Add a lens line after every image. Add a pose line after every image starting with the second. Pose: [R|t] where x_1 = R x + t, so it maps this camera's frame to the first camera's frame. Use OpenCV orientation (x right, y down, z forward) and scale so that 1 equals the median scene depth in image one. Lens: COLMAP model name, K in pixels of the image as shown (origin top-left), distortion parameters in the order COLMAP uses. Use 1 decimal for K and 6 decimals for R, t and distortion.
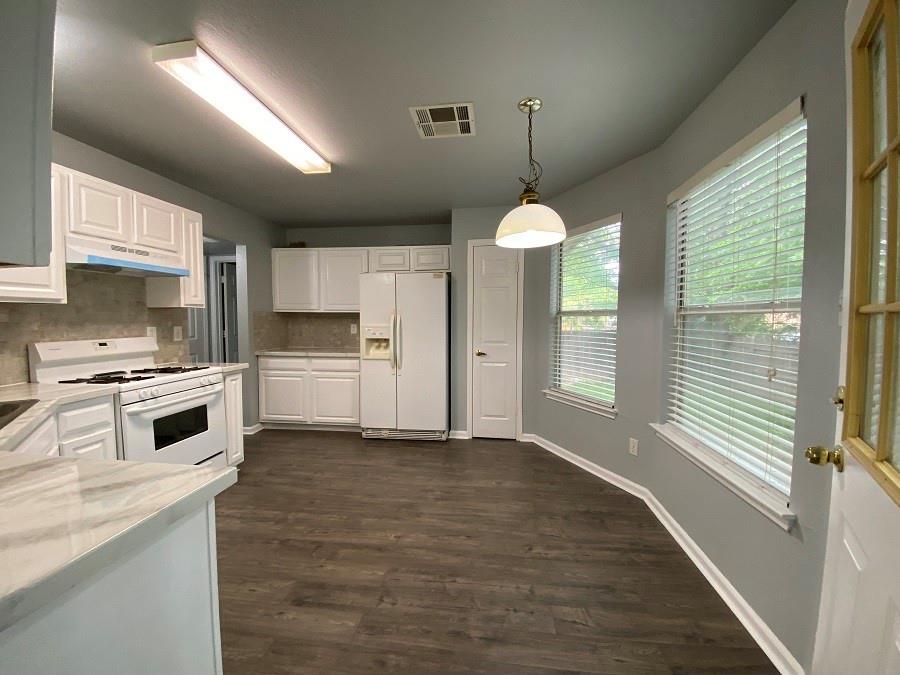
lens RADIAL K [[364.3, 0, 449.9], [0, 364.3, 332.9], [0, 0, 1]] dist [-0.006094, -0.001617]
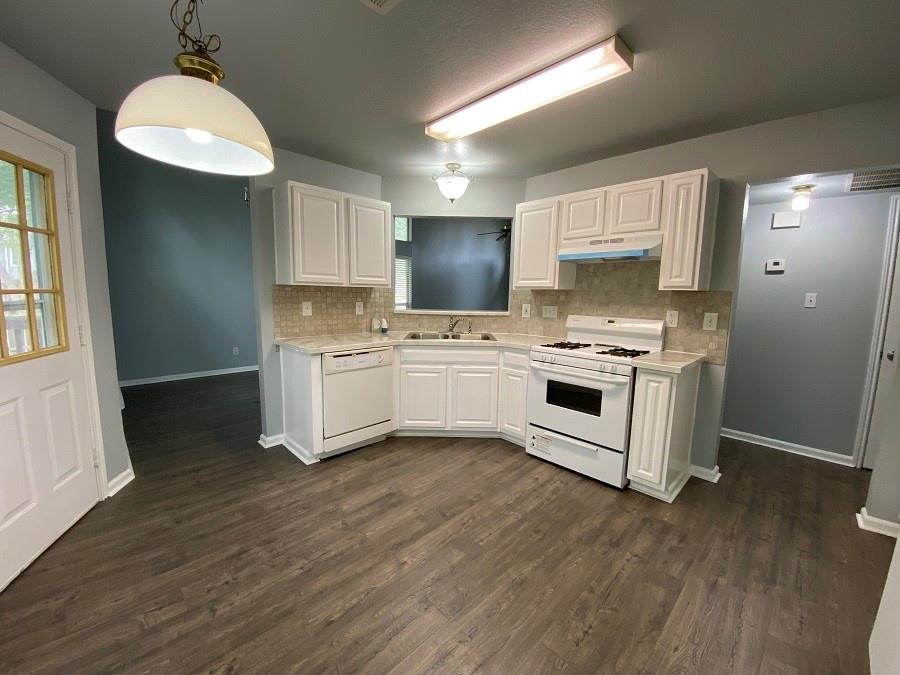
lens RADIAL K [[364.3, 0, 447.3], [0, 364.3, 332.2], [0, 0, 1]] dist [-0.006094, -0.001617]
pose [[-0.616434, 0.083876, -0.782927, 0.385769], [-0.048516, 0.988375, 0.144084, -0.090509], [0.785911, 0.126802, -0.605199, 1.443665]]
